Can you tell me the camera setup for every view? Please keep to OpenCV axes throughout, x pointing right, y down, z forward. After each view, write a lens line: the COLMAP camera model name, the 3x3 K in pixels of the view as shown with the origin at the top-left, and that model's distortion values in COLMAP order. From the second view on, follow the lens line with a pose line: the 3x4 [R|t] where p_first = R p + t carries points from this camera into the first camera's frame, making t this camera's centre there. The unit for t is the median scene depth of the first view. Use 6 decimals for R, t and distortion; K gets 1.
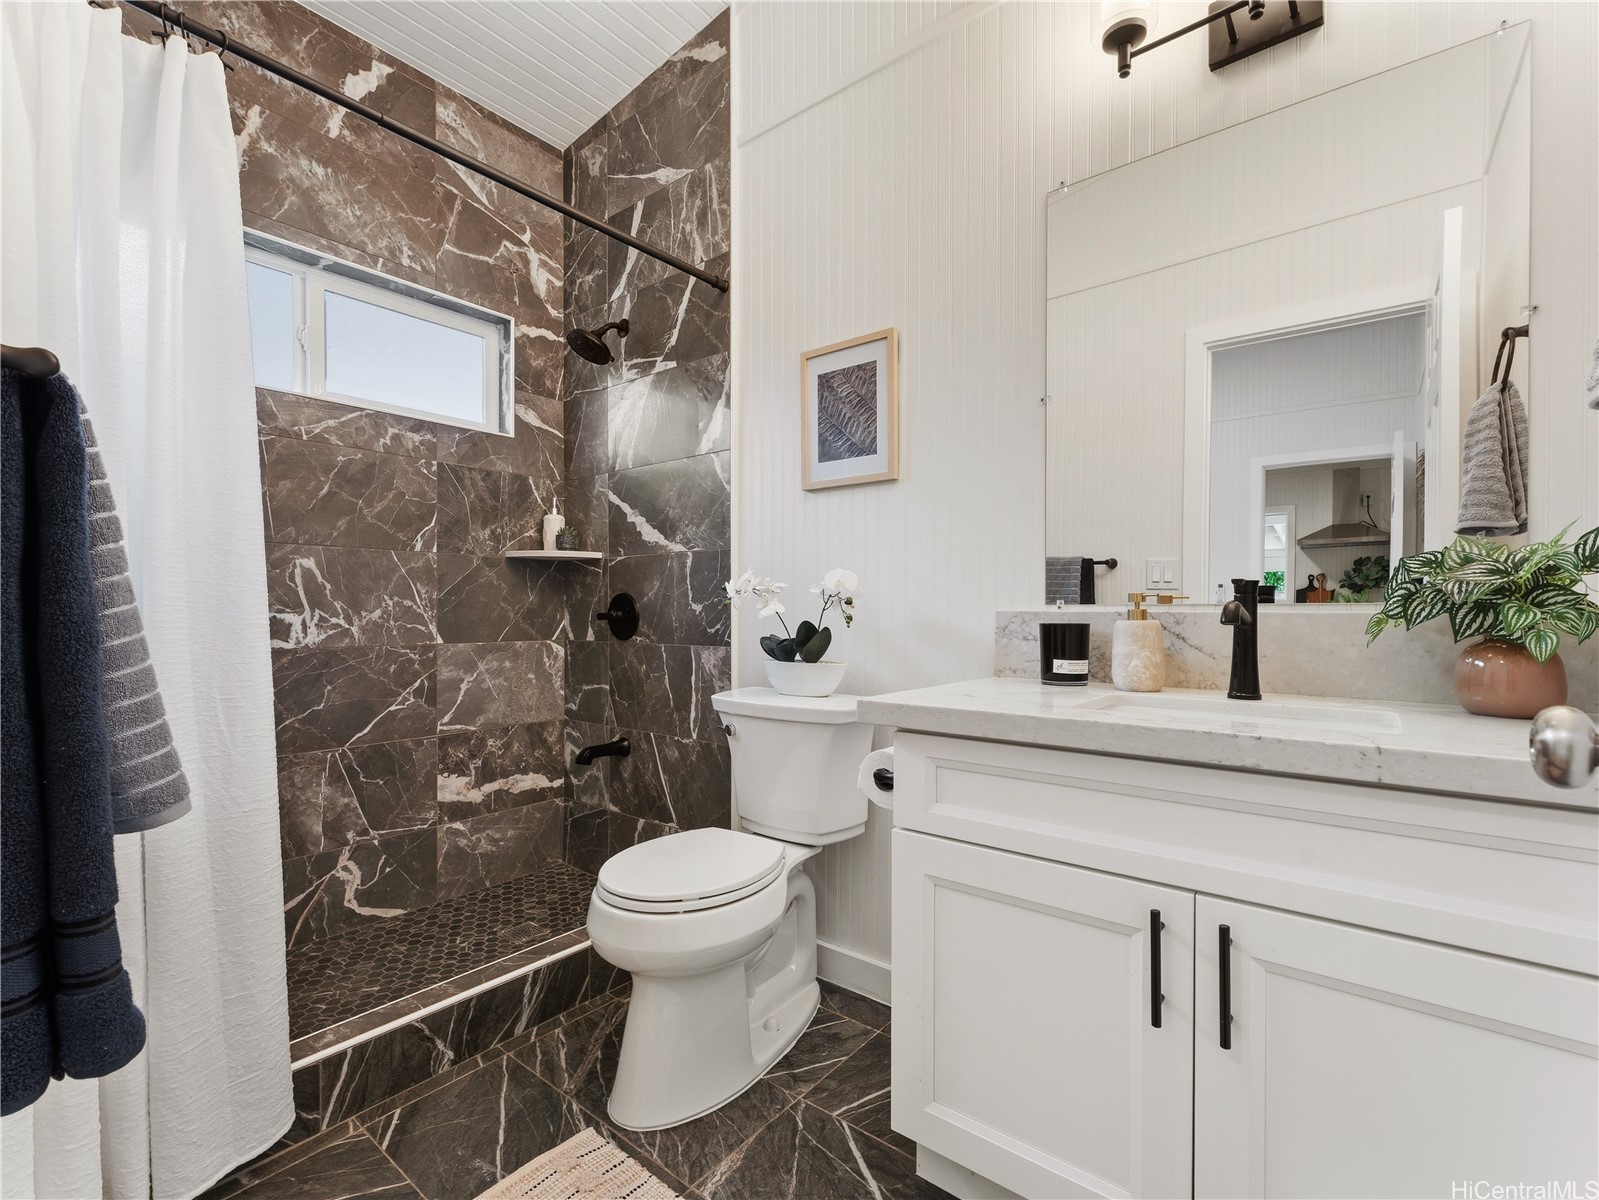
lens RADIAL K [[734.0, 0, 801.2], [0, 734.0, 610.6], [0, 0, 1]] dist [-0.001519, -0.000105]
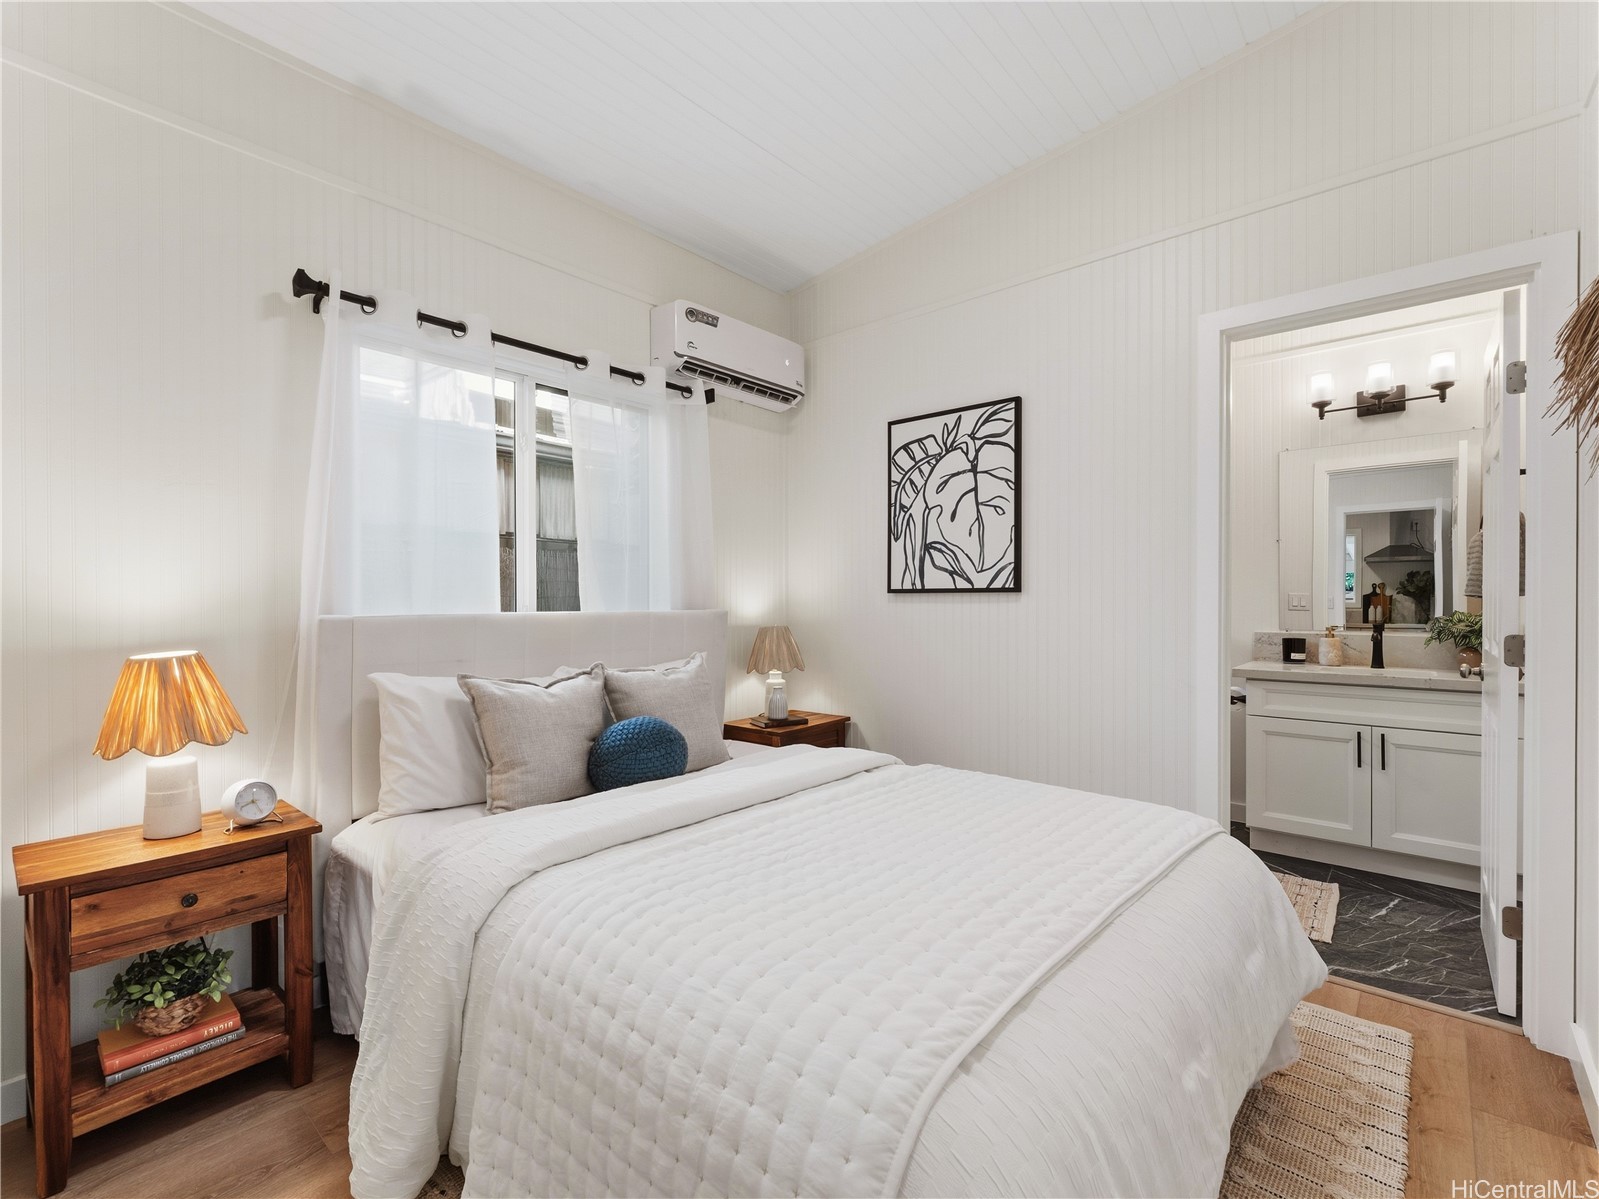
lens RADIAL K [[727.8, 0, 797.5], [0, 727.8, 599.0], [0, 0, 1]] dist [0.001213, 0.000141]
pose [[0.999028, -0.009307, -0.043077, -1.262355], [0.009497, 0.999946, 0.004216, -0.148272], [0.043035, -0.004621, 0.999063, -1.583137]]
